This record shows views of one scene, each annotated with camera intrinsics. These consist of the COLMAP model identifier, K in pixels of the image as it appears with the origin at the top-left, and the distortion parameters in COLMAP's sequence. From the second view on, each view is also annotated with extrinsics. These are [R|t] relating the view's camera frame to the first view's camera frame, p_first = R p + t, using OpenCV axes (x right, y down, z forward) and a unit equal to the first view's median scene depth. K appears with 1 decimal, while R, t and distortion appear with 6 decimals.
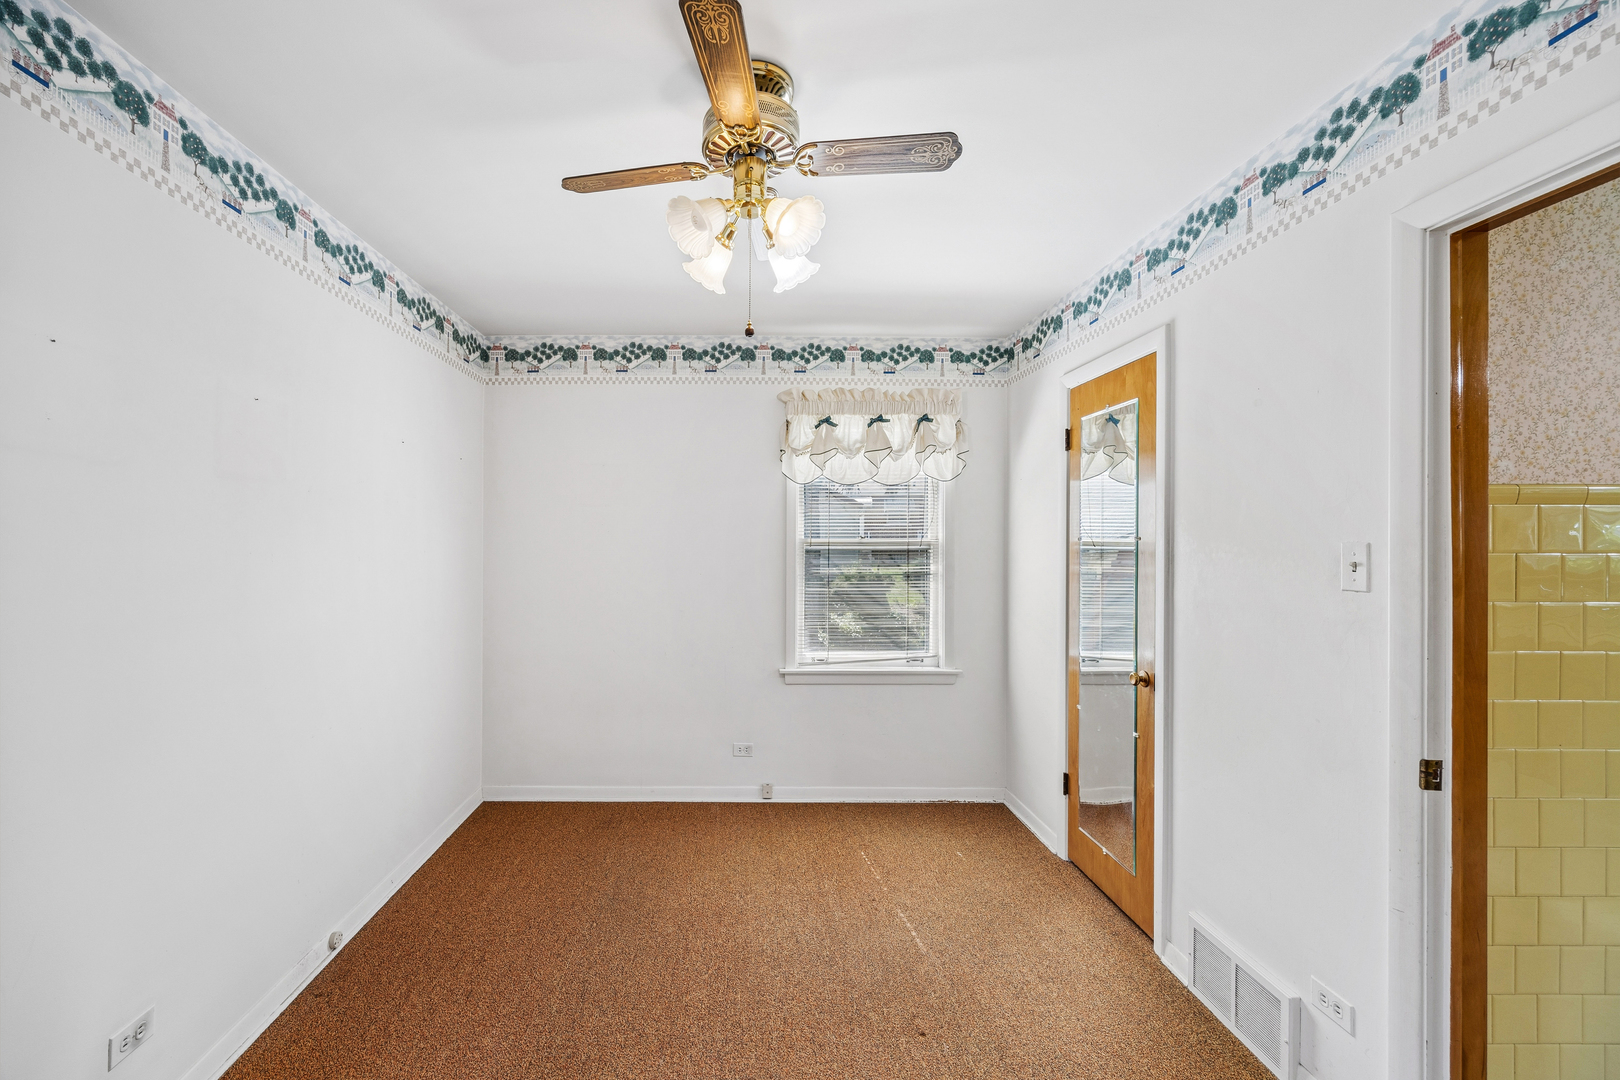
lens RADIAL K [[656.4, 0, 807.8], [0, 656.4, 543.8], [0, 0, 1]] dist [-0.000454, 0.005287]
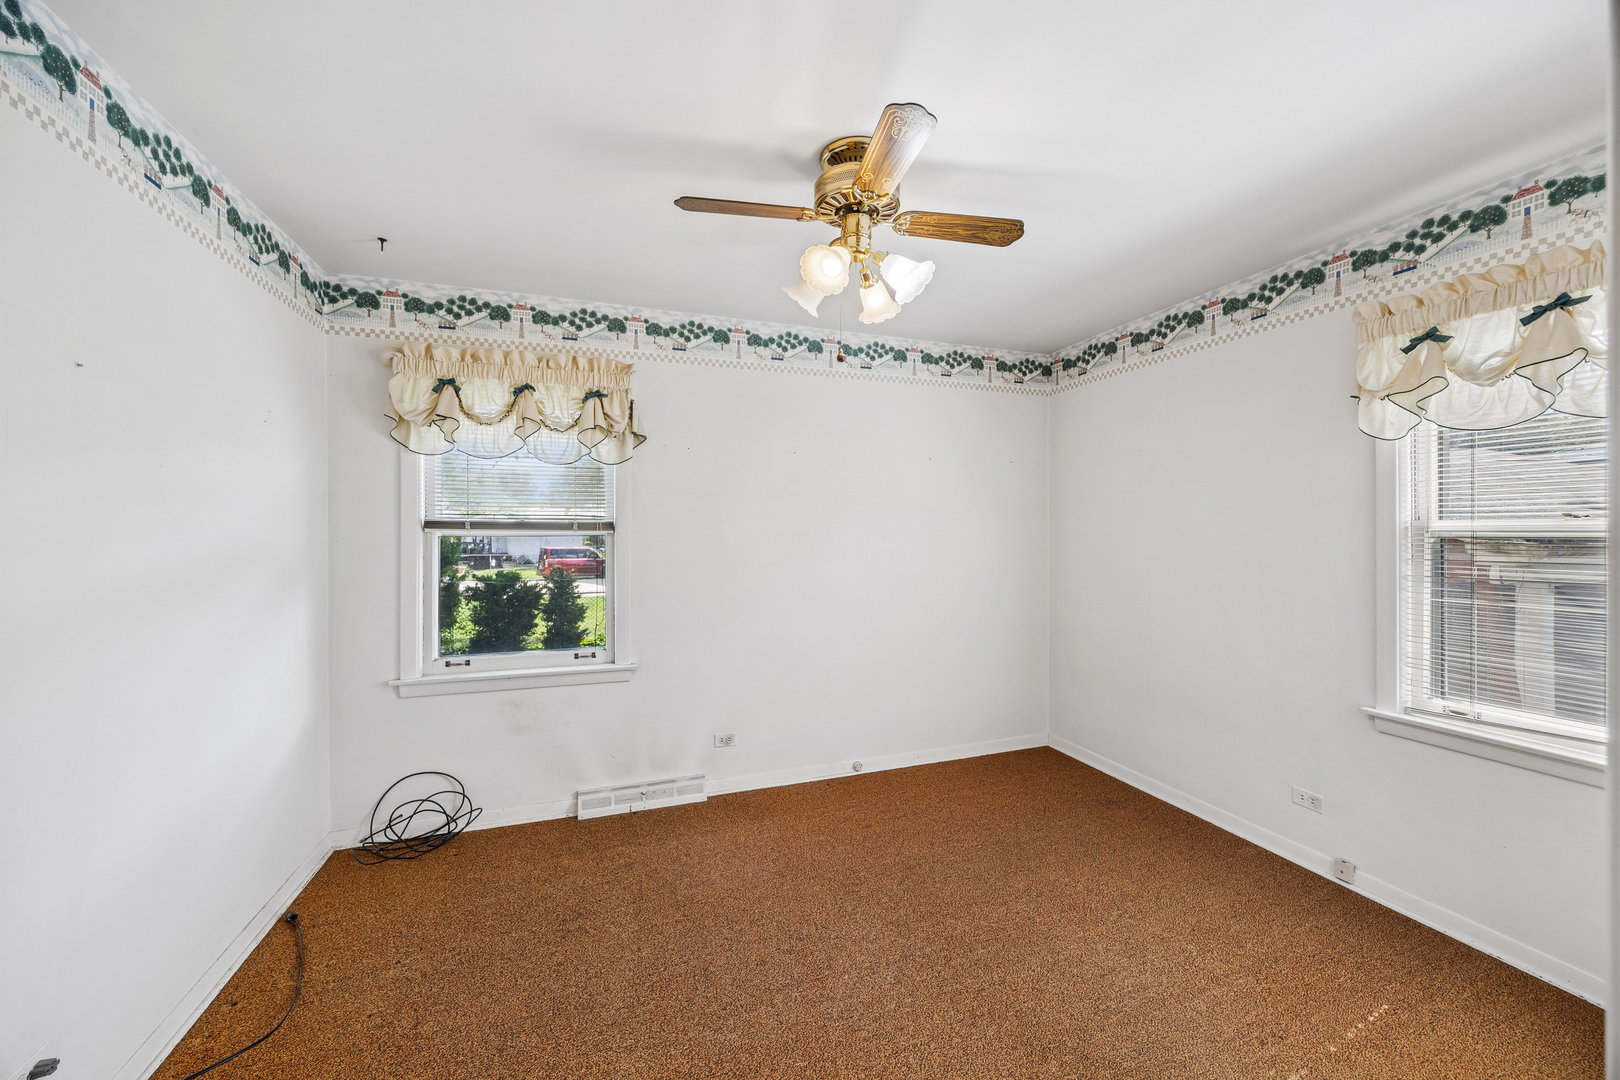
lens RADIAL K [[622.4, 0, 813.3], [0, 622.4, 539.1], [0, 0, 1]] dist [-0.000463, -0.000159]
pose [[0.293999, 0.010910, -0.955743, 0.435400], [-0.003352, 0.999940, 0.010383, 0.006336], [0.955800, 0.000151, 0.294018, 0.248835]]
